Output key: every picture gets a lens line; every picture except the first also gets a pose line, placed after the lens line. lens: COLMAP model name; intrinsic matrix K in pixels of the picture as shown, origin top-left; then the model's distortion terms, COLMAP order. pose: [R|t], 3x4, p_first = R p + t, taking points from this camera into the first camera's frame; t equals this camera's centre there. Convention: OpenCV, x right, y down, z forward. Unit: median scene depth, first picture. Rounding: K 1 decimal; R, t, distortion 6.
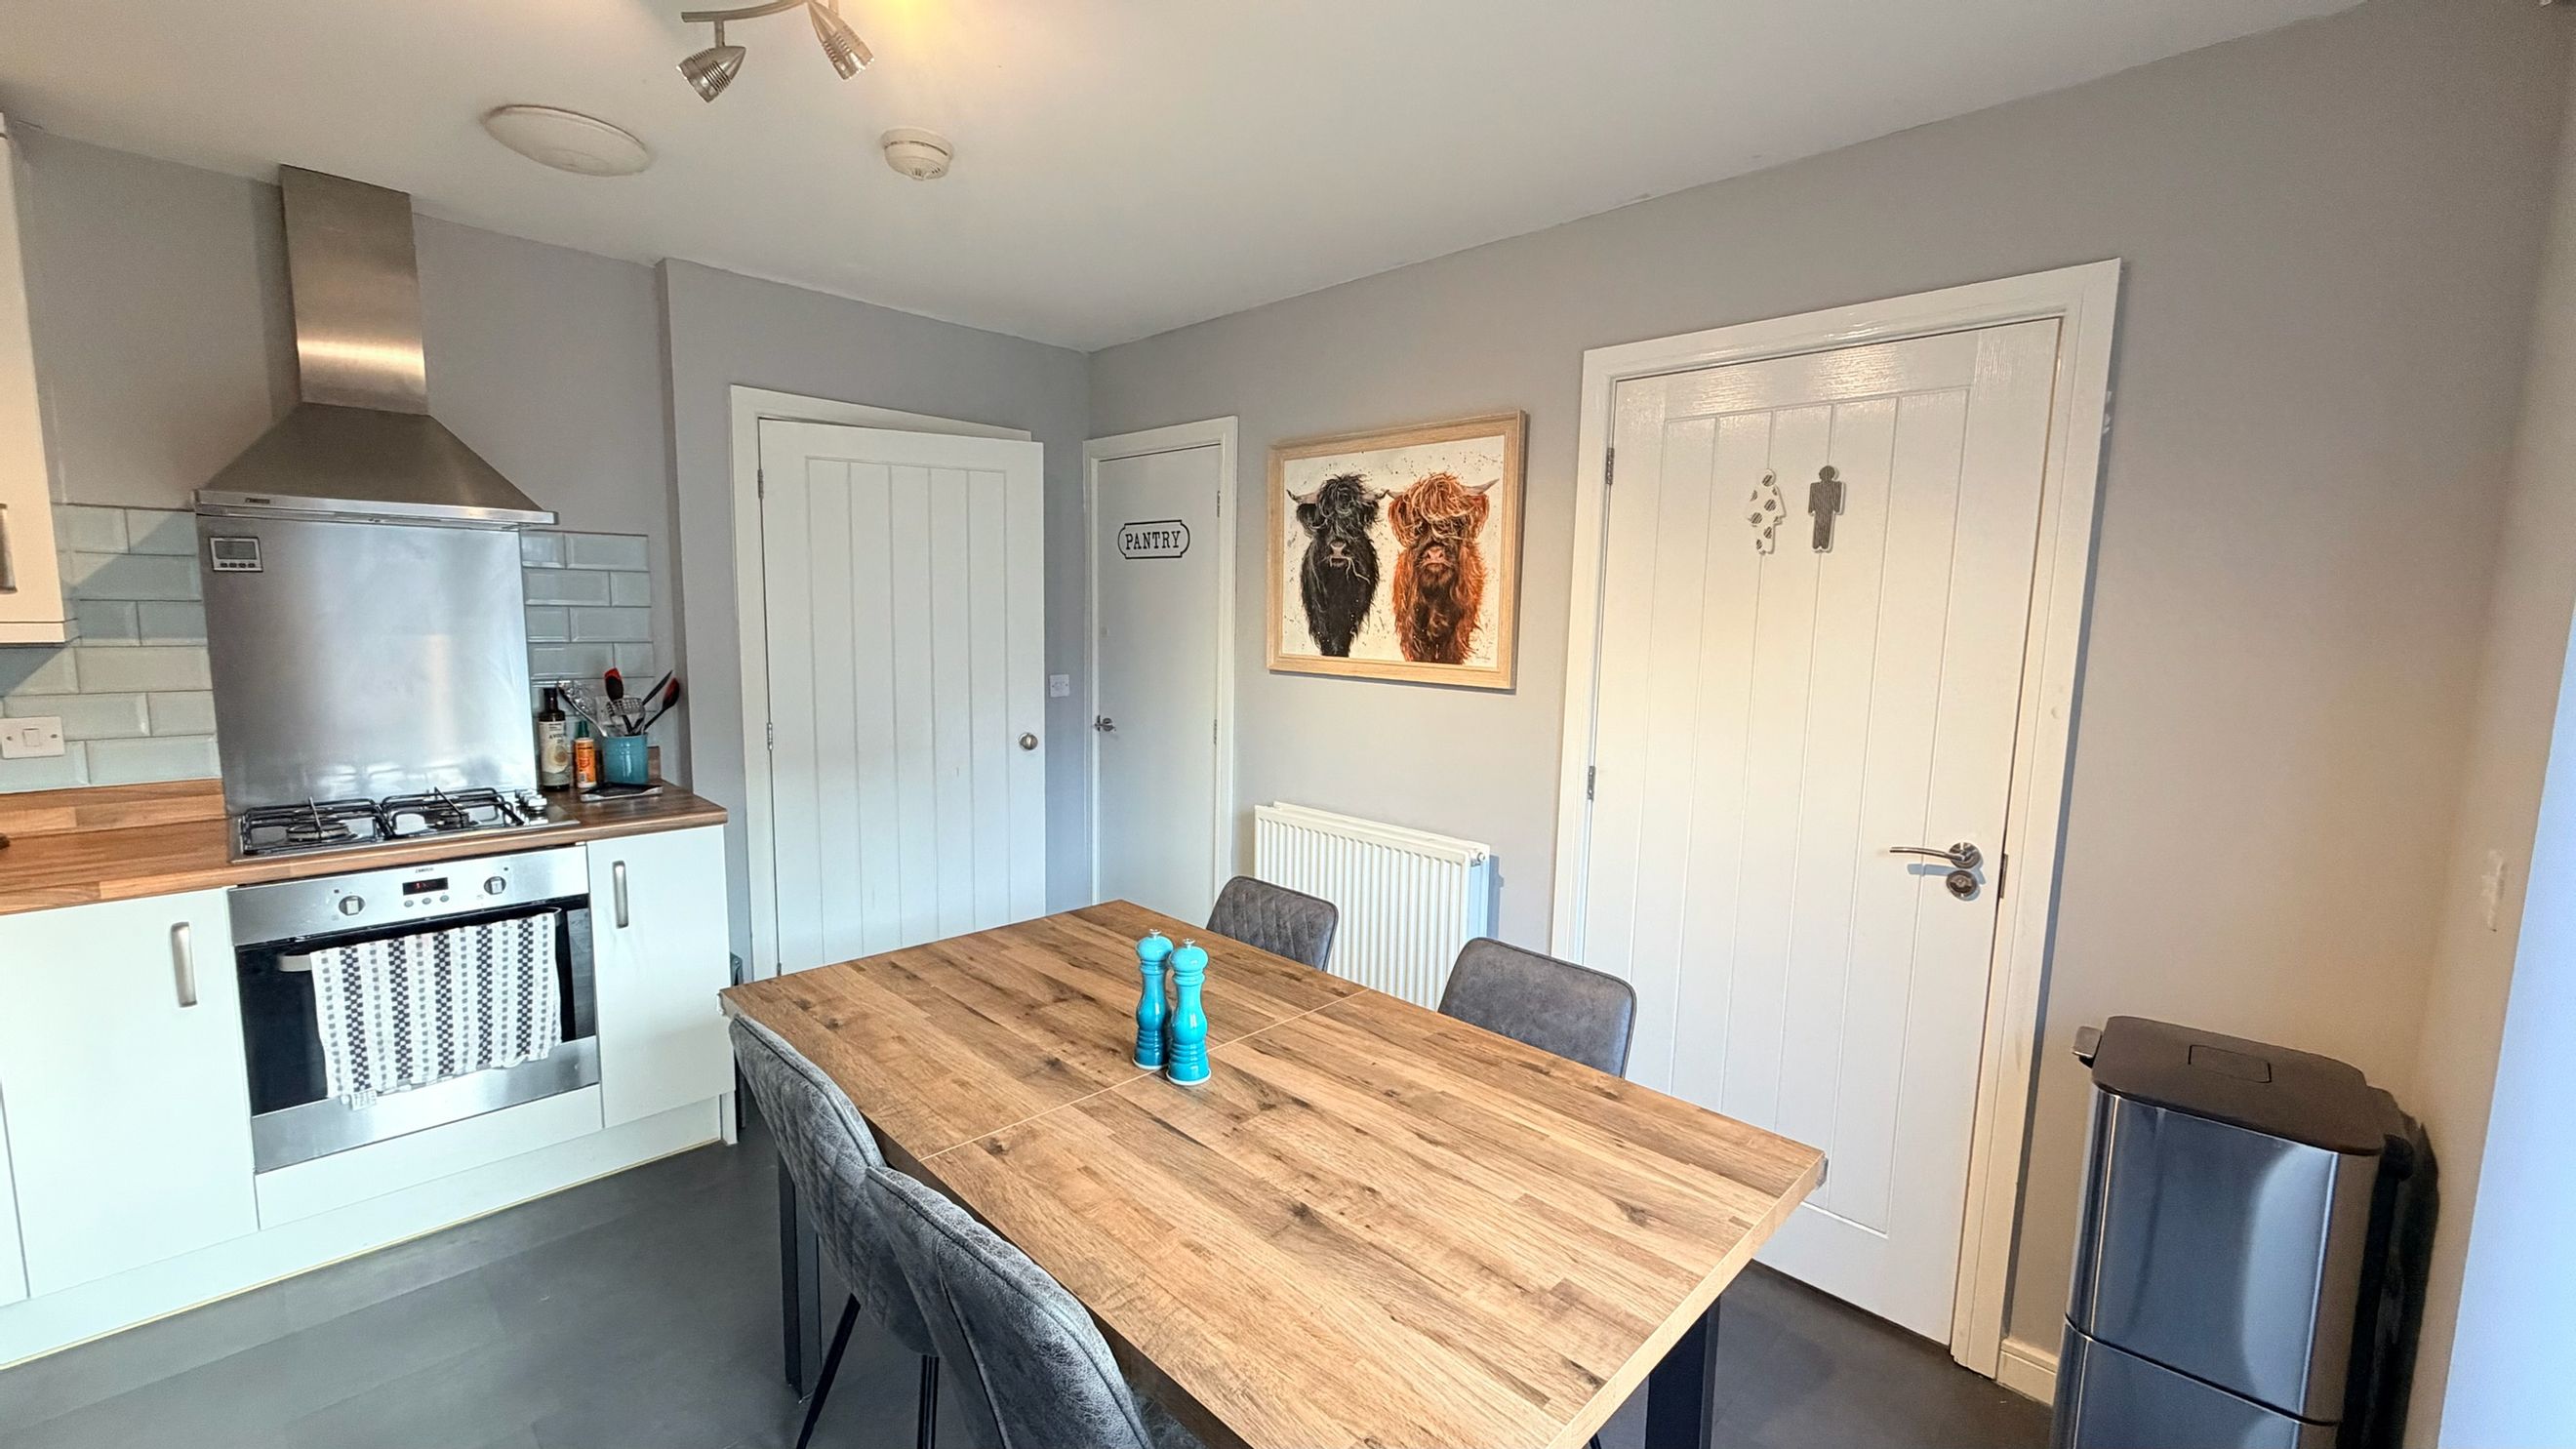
lens RADIAL K [[1029.5, 0, 1284.1], [0, 1029.5, 727.9], [0, 0, 1]] dist [0.001246, 0.000238]
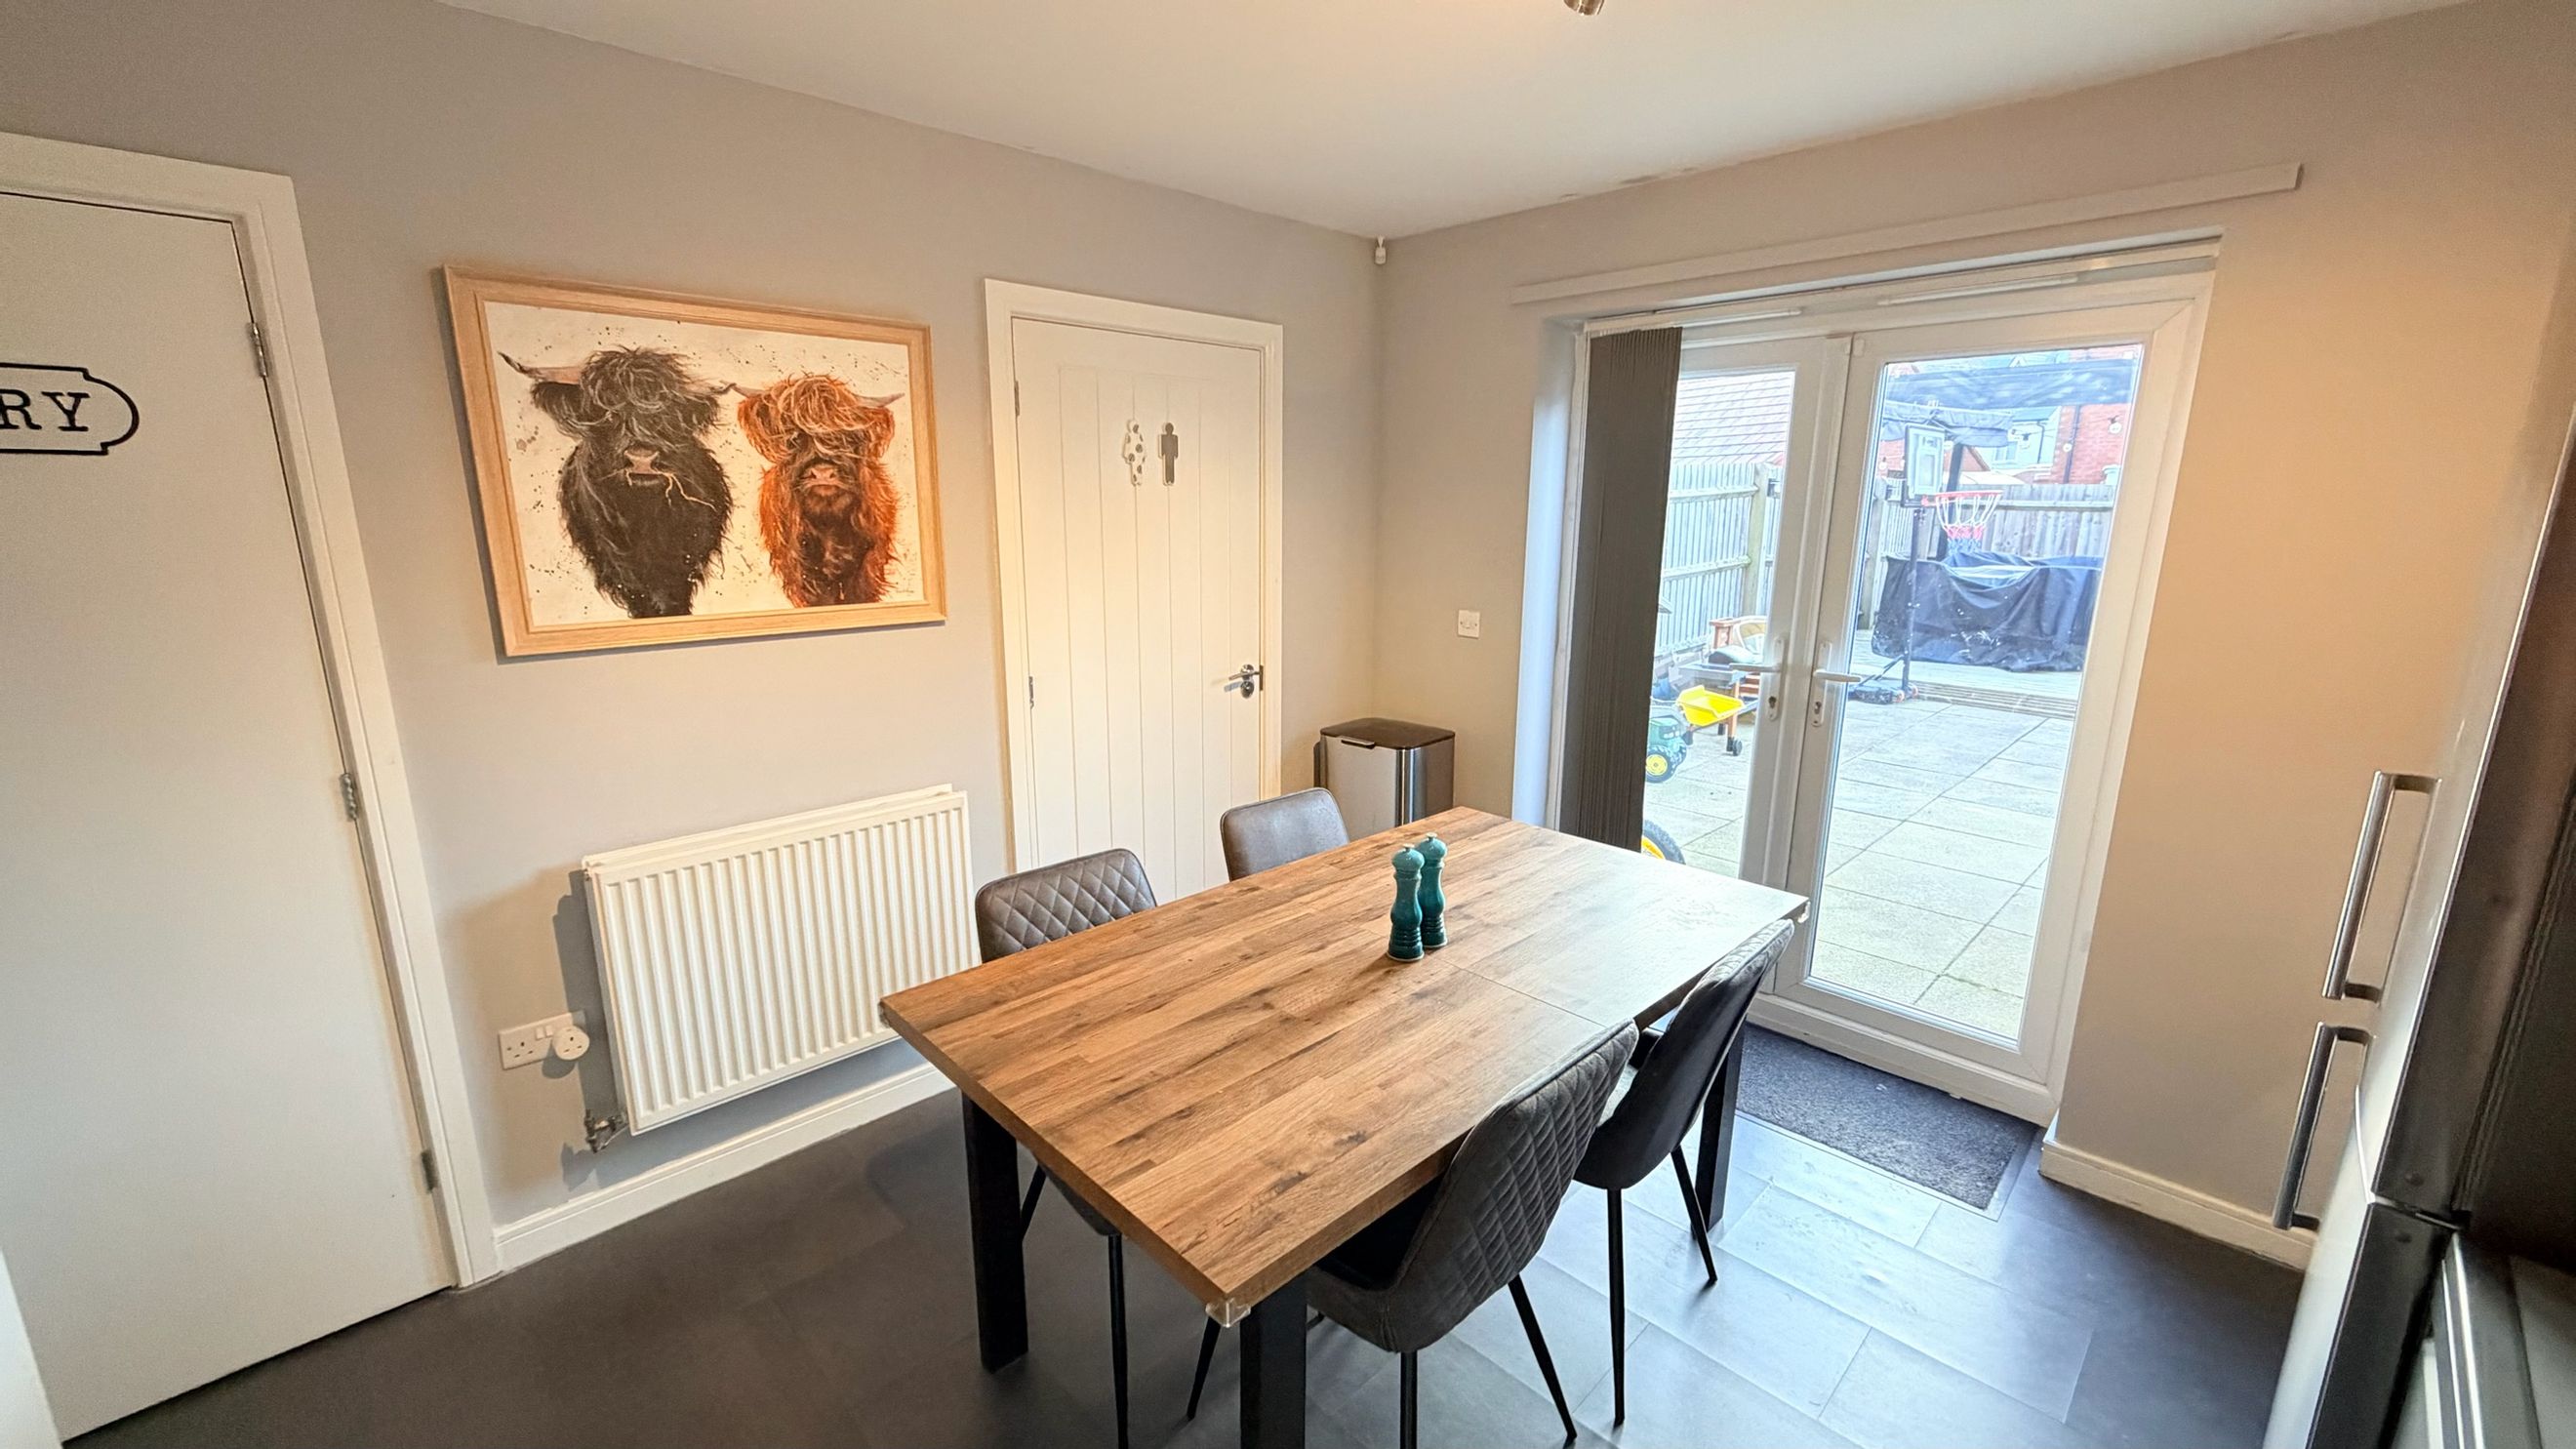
lens RADIAL K [[1029.5, 0, 1289.7], [0, 1029.5, 722.5], [0, 0, 1]] dist [0.001246, 0.000238]
pose [[0.023416, -0.233592, 0.972053, -0.712747], [0.115979, 0.966389, 0.229437, -0.125184], [-0.992976, 0.107365, 0.049720, 0.623606]]
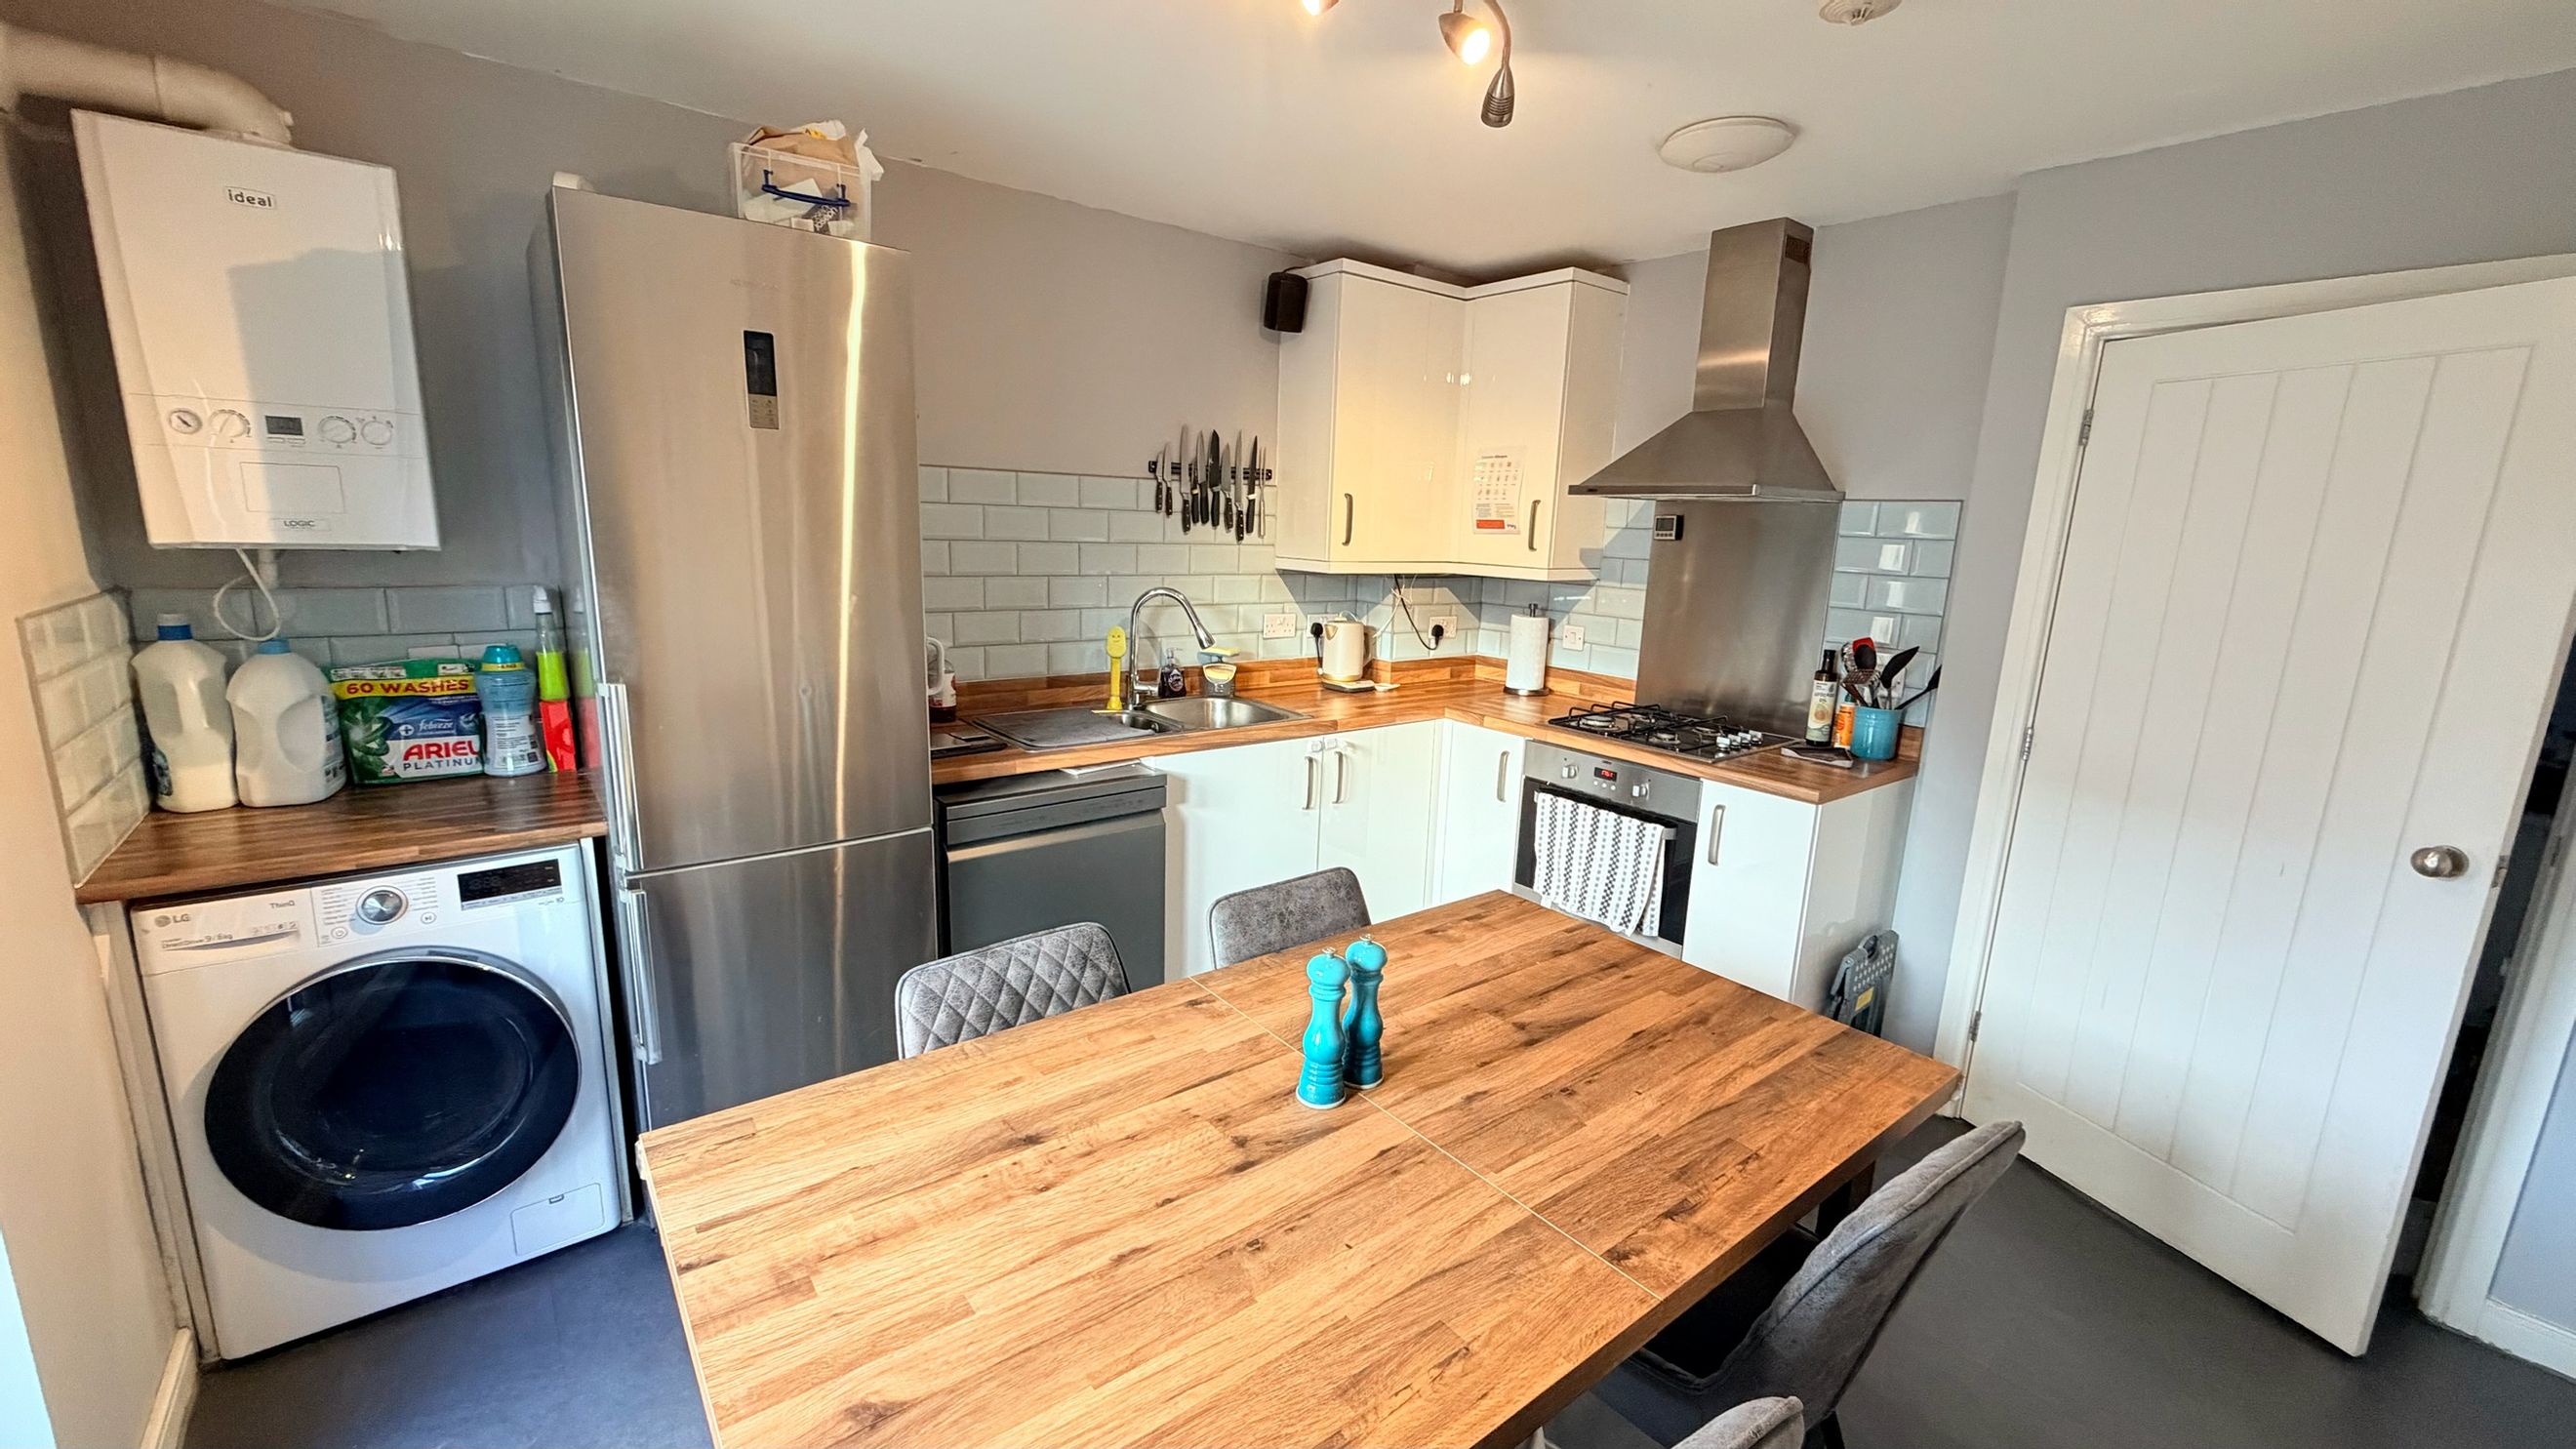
lens RADIAL K [[1029.5, 0, 1278.1], [0, 1029.5, 726.8], [0, 0, 1]] dist [0.001246, 0.000238]
pose [[-0.128336, 0.175187, -0.976135, 0.420950], [-0.157636, 0.968157, 0.194480, -0.080461], [0.979122, 0.178833, -0.096634, 0.575297]]
